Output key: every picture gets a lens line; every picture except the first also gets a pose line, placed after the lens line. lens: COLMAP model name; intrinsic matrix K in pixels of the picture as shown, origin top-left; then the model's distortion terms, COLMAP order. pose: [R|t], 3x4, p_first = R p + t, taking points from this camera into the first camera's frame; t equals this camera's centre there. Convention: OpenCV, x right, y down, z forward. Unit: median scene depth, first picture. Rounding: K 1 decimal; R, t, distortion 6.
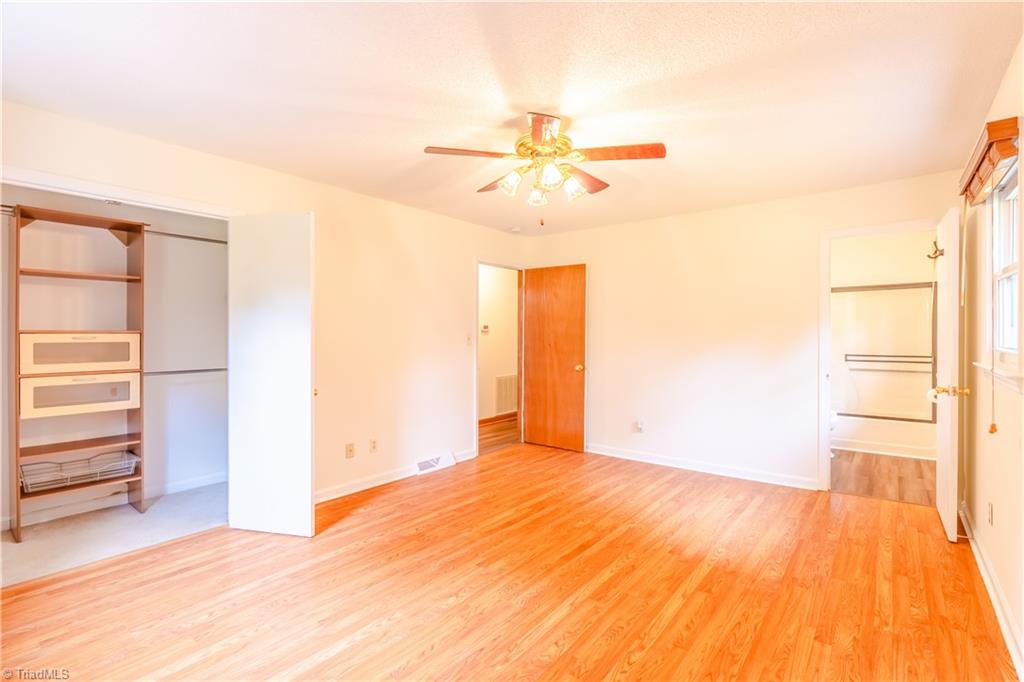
lens RADIAL K [[493.0, 0, 513.4], [0, 493.0, 335.9], [0, 0, 1]] dist [0.001182, 0.000134]
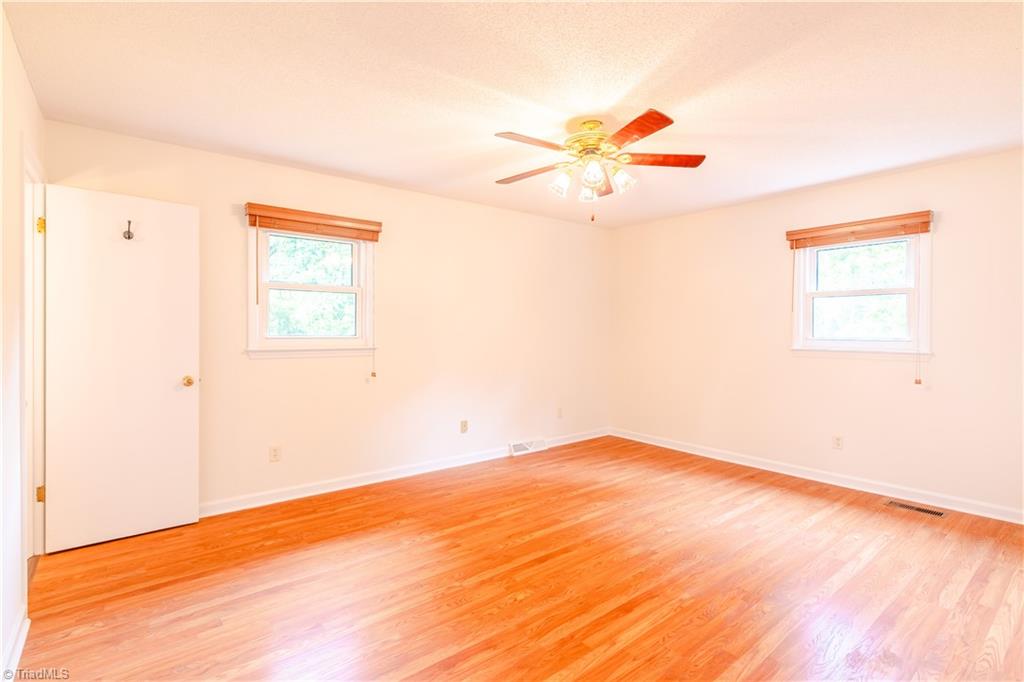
lens RADIAL K [[493.0, 0, 510.3], [0, 493.0, 335.4], [0, 0, 1]] dist [0.001182, 0.000134]
pose [[-0.974167, -0.005101, 0.225771, -0.006194], [-0.000669, 0.999806, 0.019705, -0.006383], [-0.225828, 0.019045, -0.973981, 2.041150]]
